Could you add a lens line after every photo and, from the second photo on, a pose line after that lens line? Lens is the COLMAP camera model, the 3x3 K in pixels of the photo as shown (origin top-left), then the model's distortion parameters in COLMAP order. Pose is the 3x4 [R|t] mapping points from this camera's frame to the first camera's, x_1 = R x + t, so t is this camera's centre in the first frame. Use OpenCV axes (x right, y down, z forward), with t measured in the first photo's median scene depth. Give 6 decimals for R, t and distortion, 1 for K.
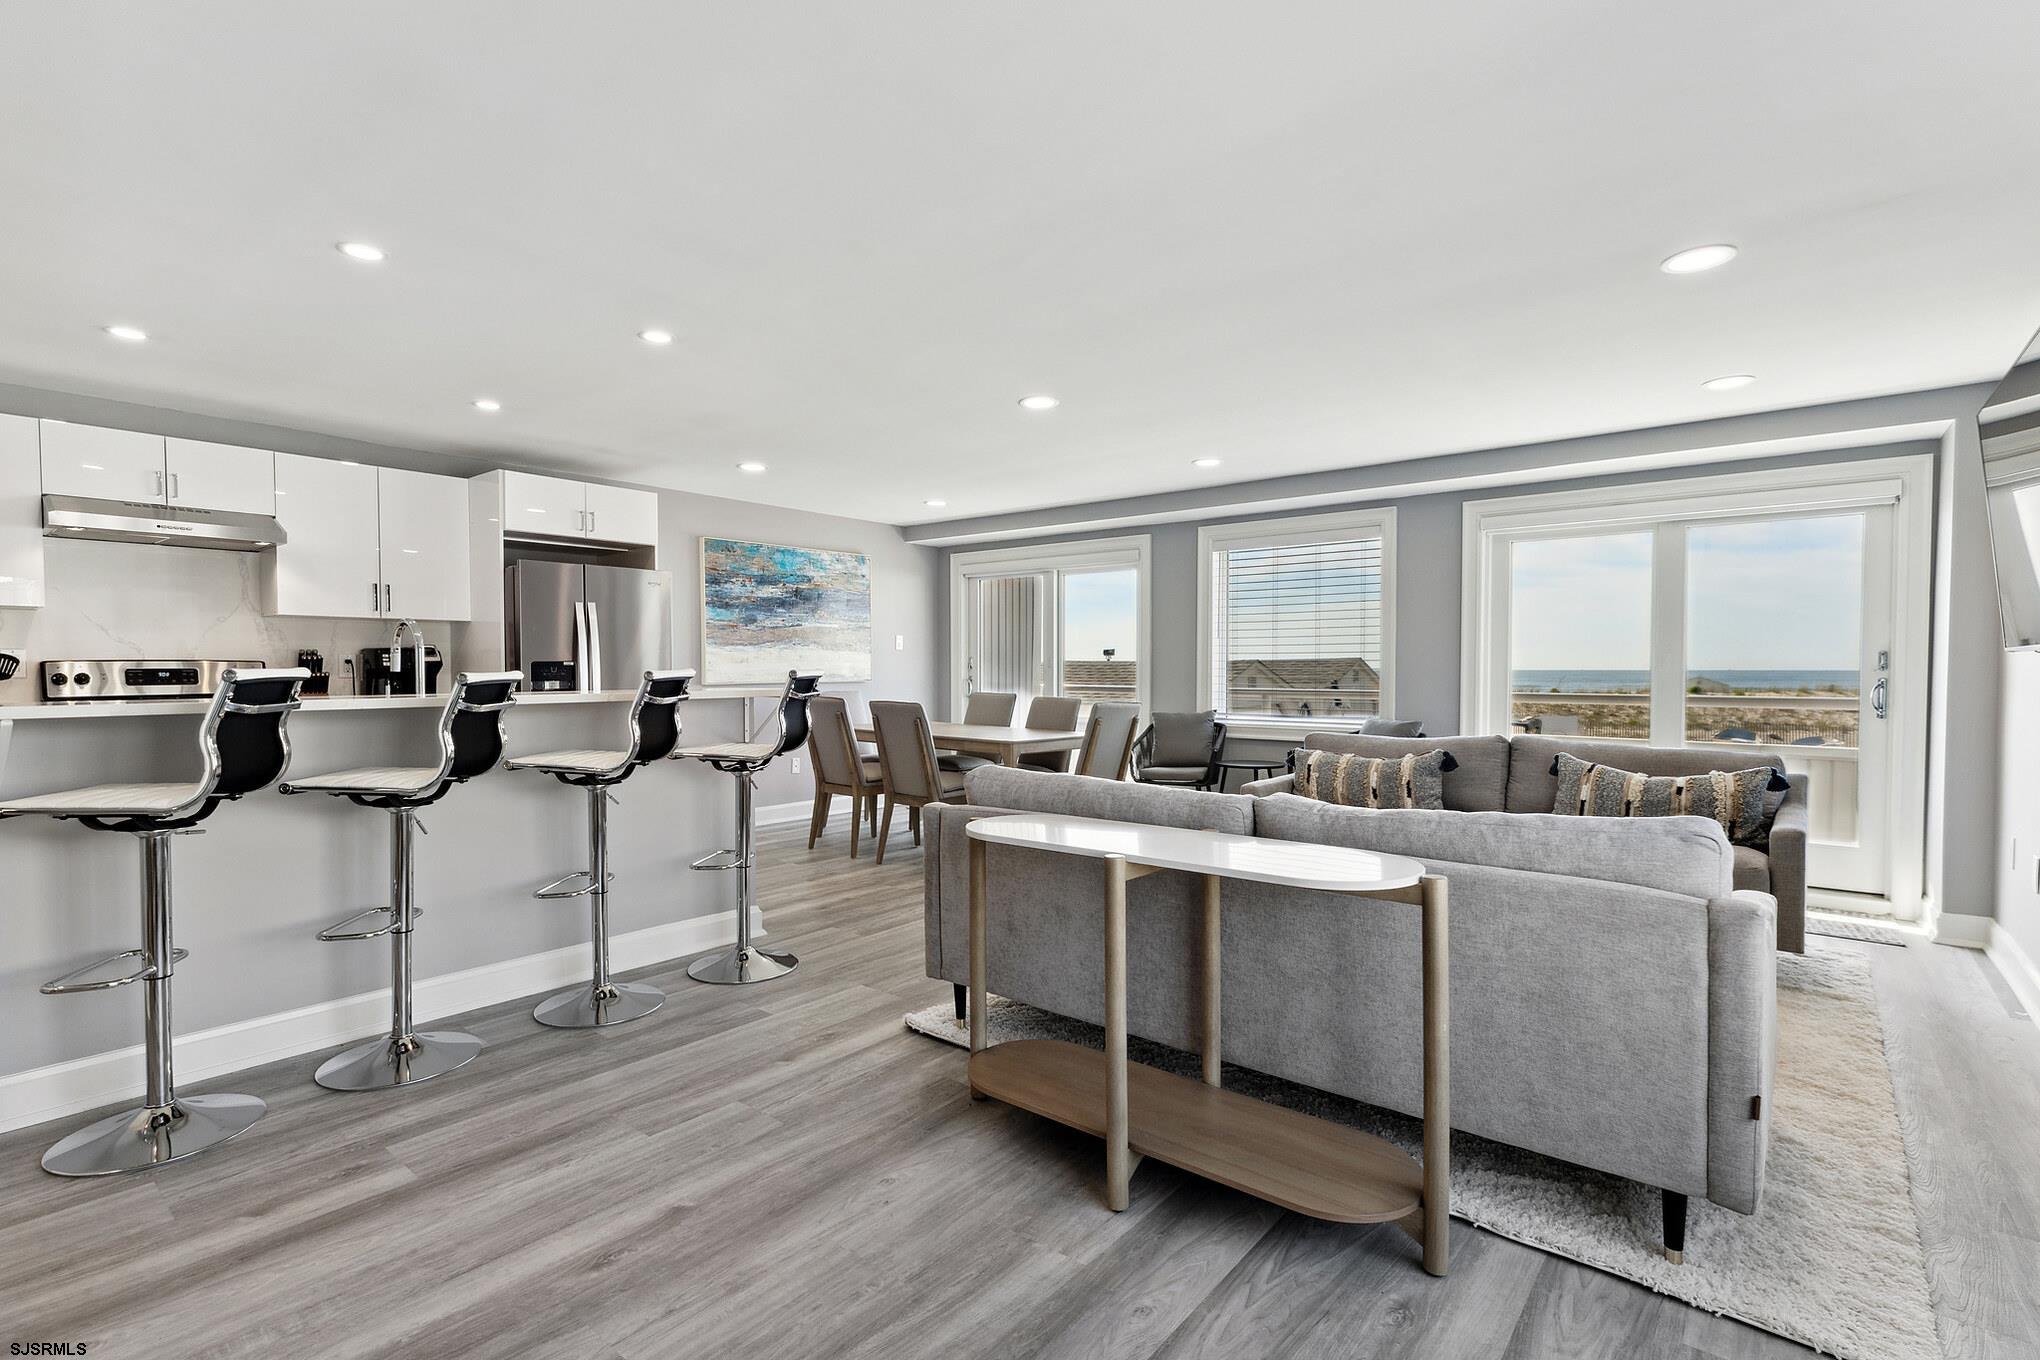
lens RADIAL K [[963.0, 0, 1021.1], [0, 963.0, 682.2], [0, 0, 1]] dist [0.001893, -0.000156]
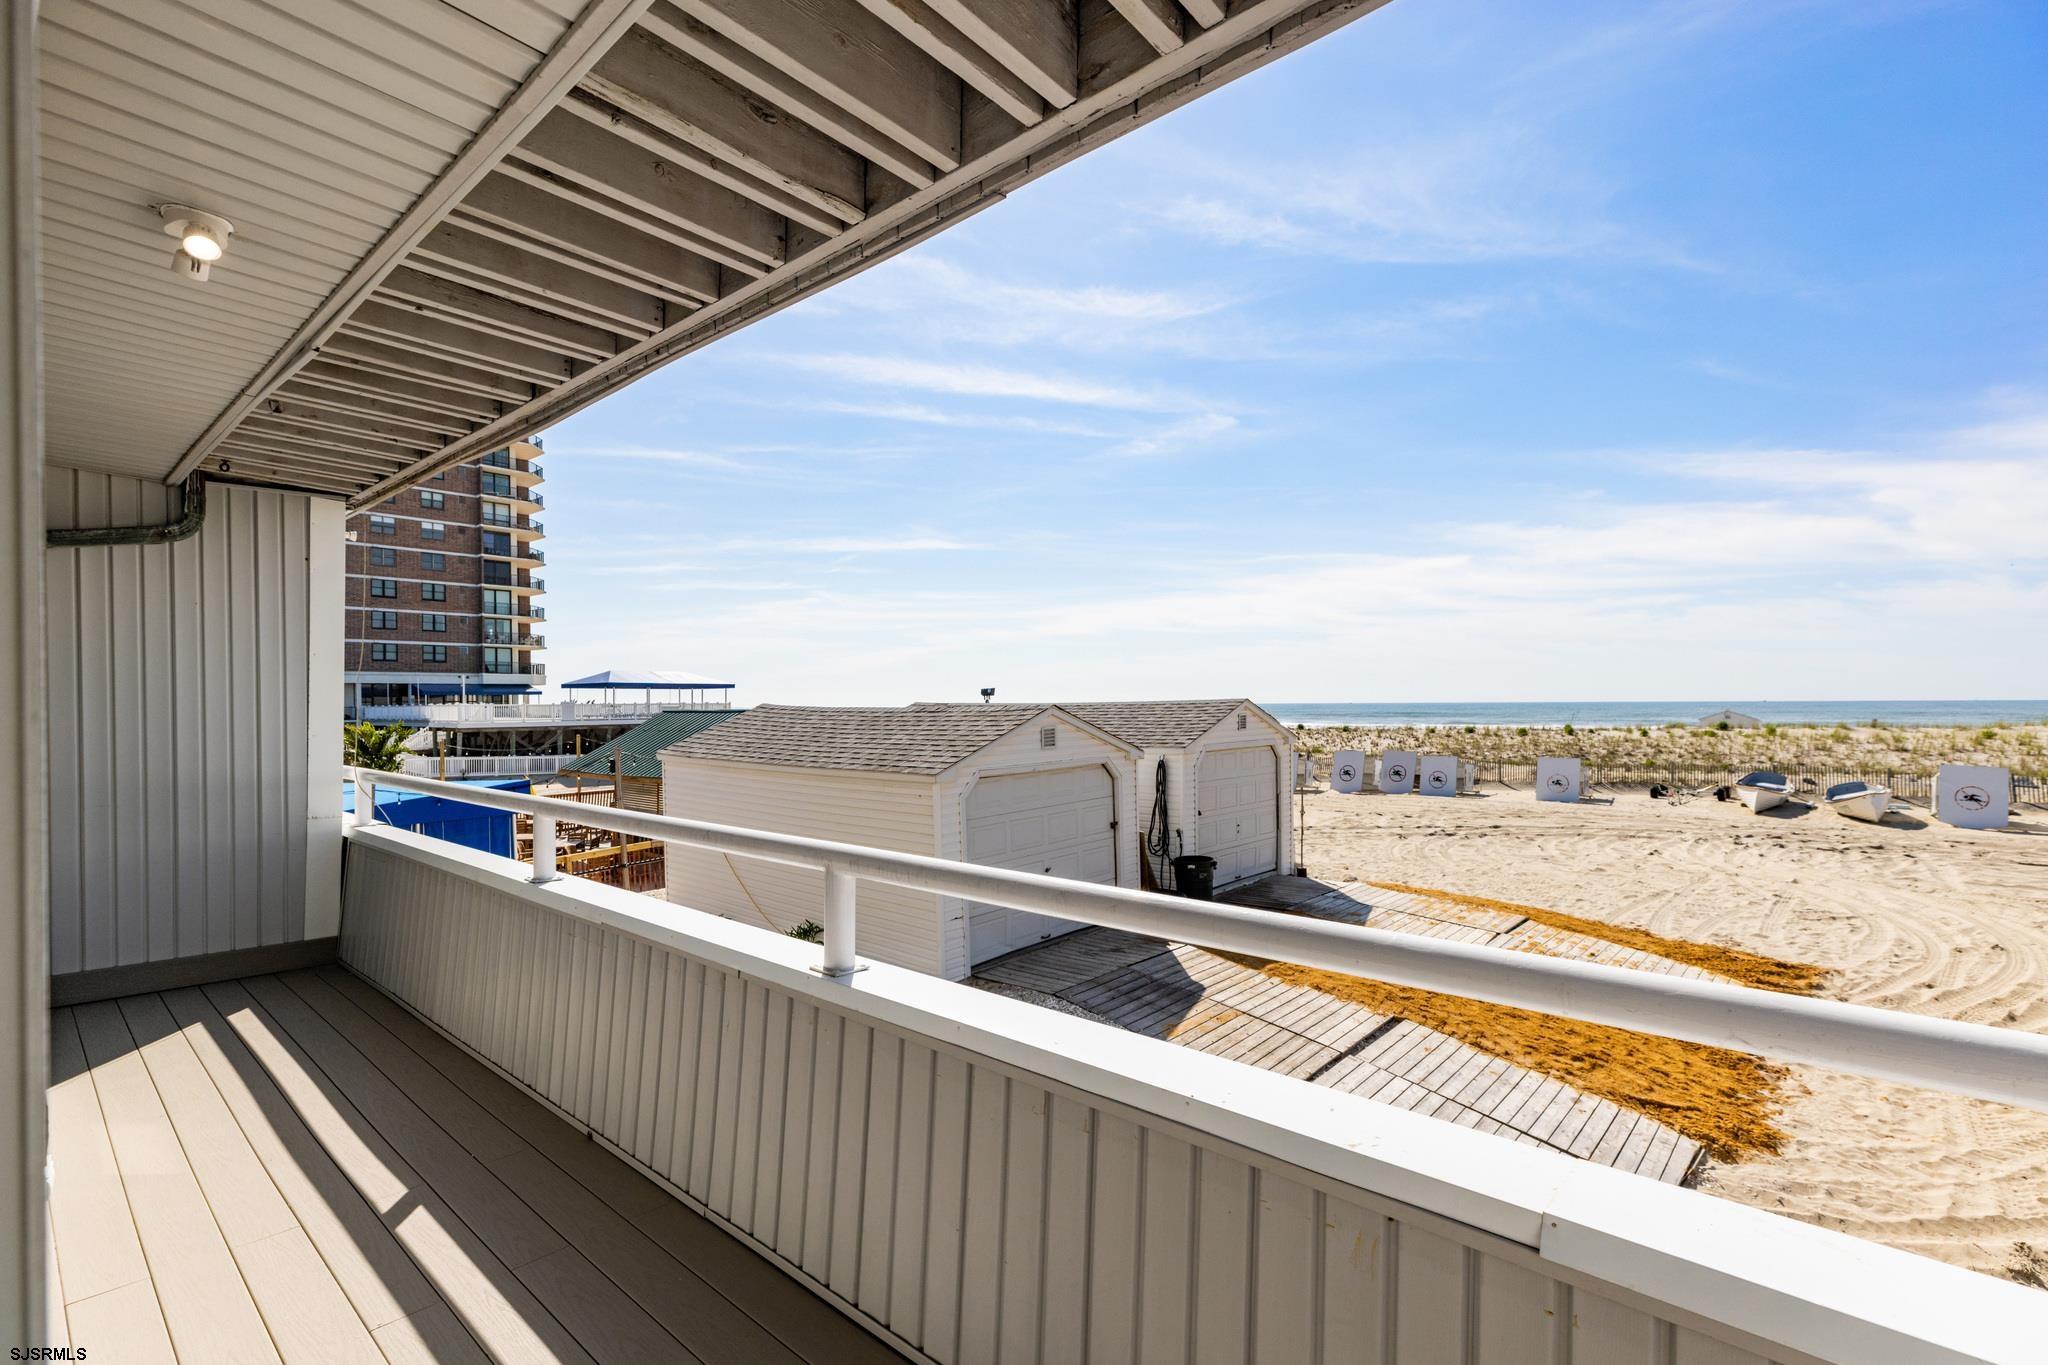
lens RADIAL K [[906.0, 0, 1019.8], [0, 906.0, 684.3], [0, 0, 1]] dist [-0.016021, 0.000339]
pose [[0.997920, -0.007697, -0.064003, 0.771722], [0.005458, 0.999370, -0.035083, -0.044455], [0.064233, 0.034661, 0.997333, 0.910856]]
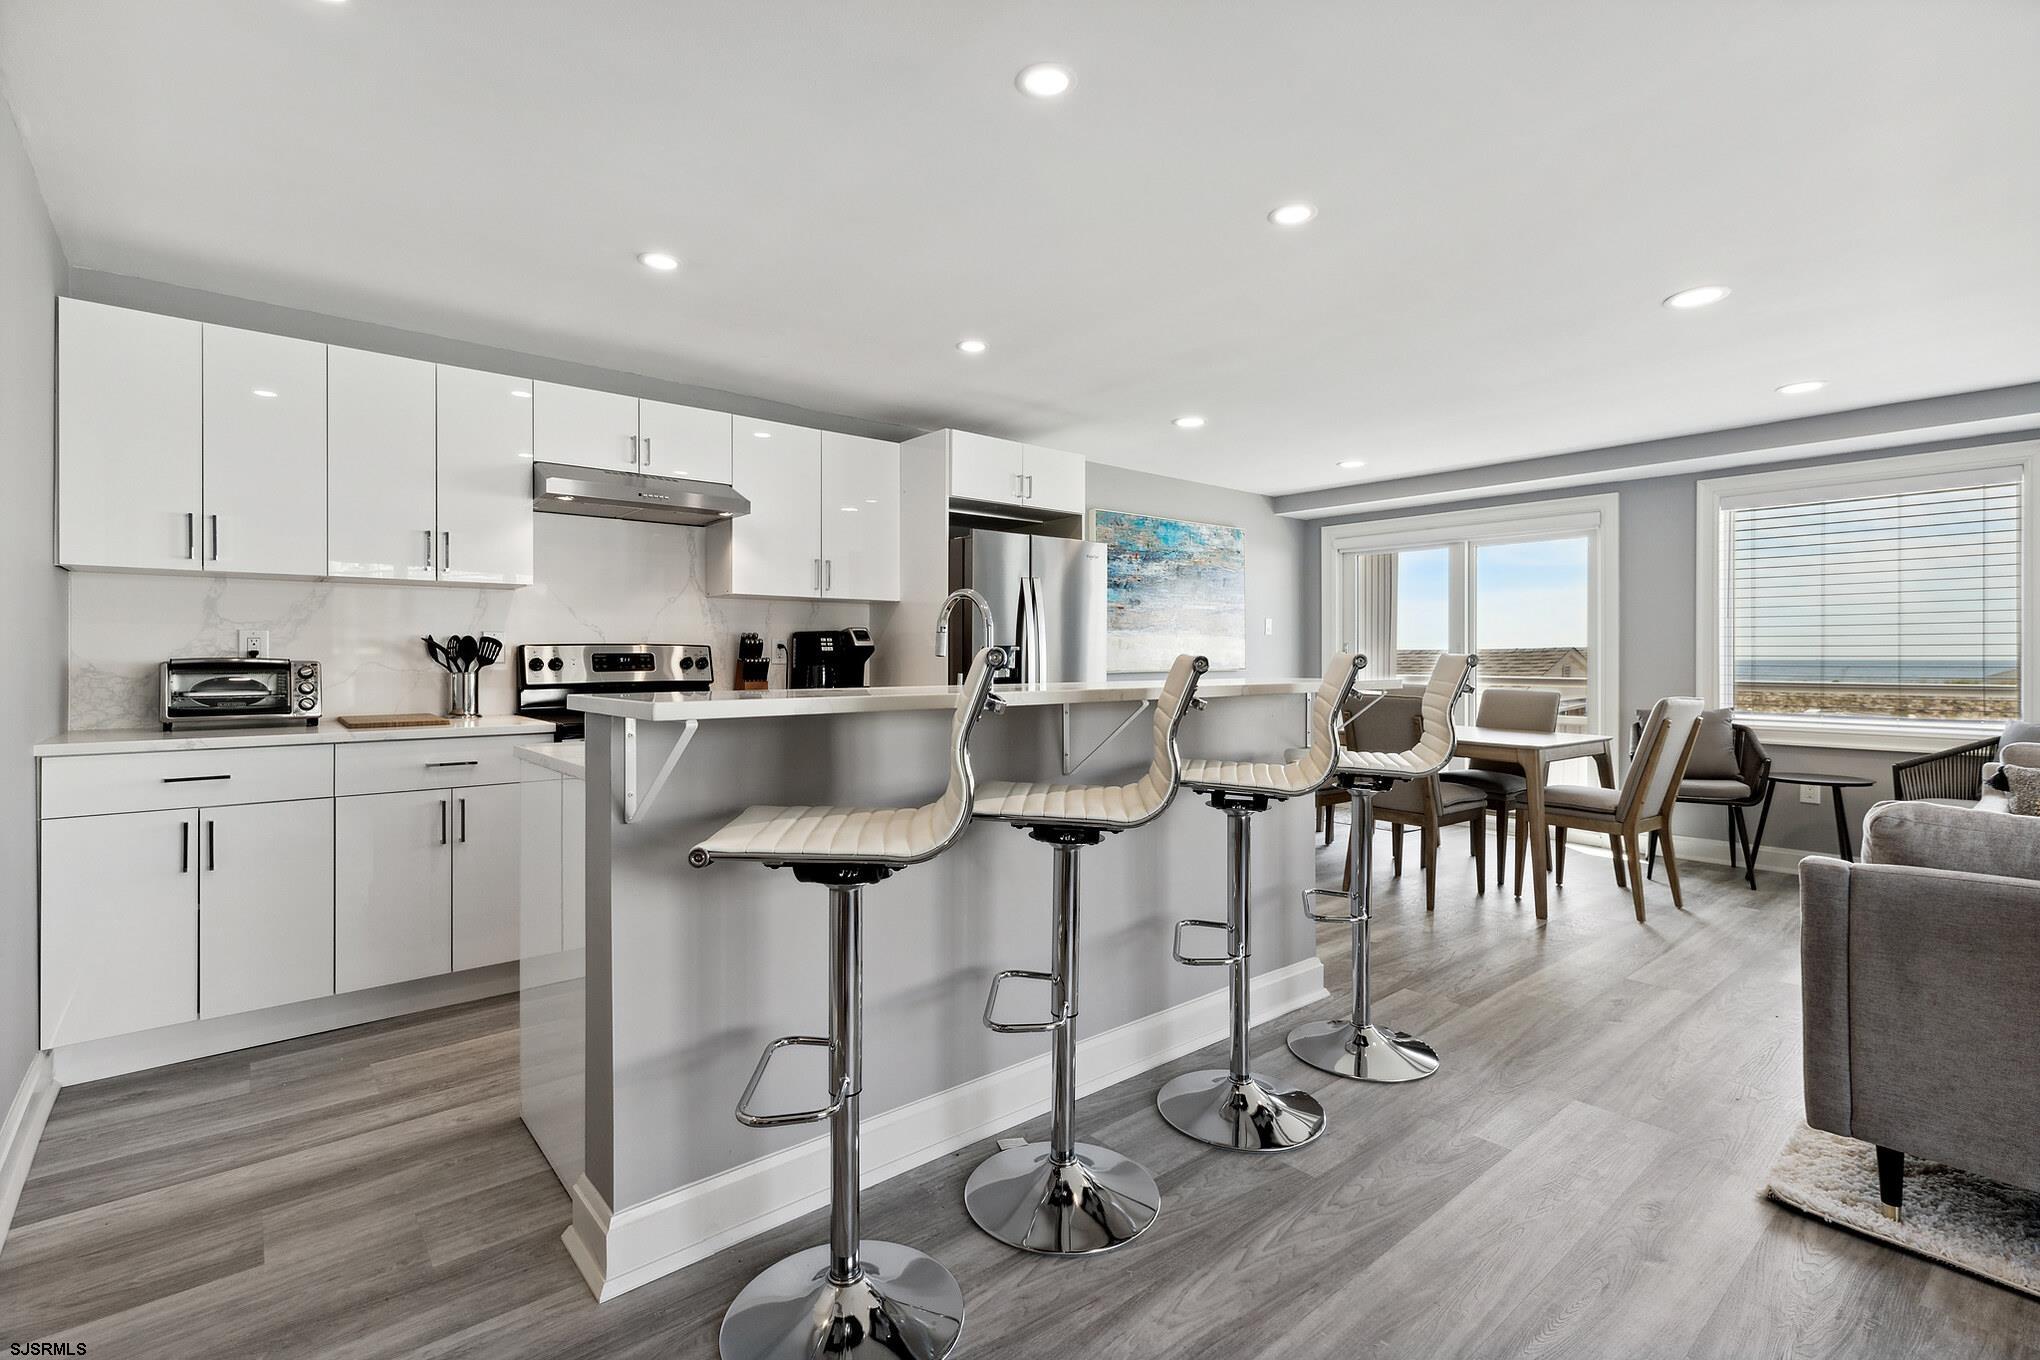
lens RADIAL K [[936.6, 0, 1015.6], [0, 936.6, 643.9], [0, 0, 1]] dist [0.002955, 0.000769]
pose [[0.983162, -0.001292, -0.182732, -0.304058], [-0.003965, 0.999589, -0.028399, 0.000650], [0.182694, 0.028646, 0.982752, 0.163212]]
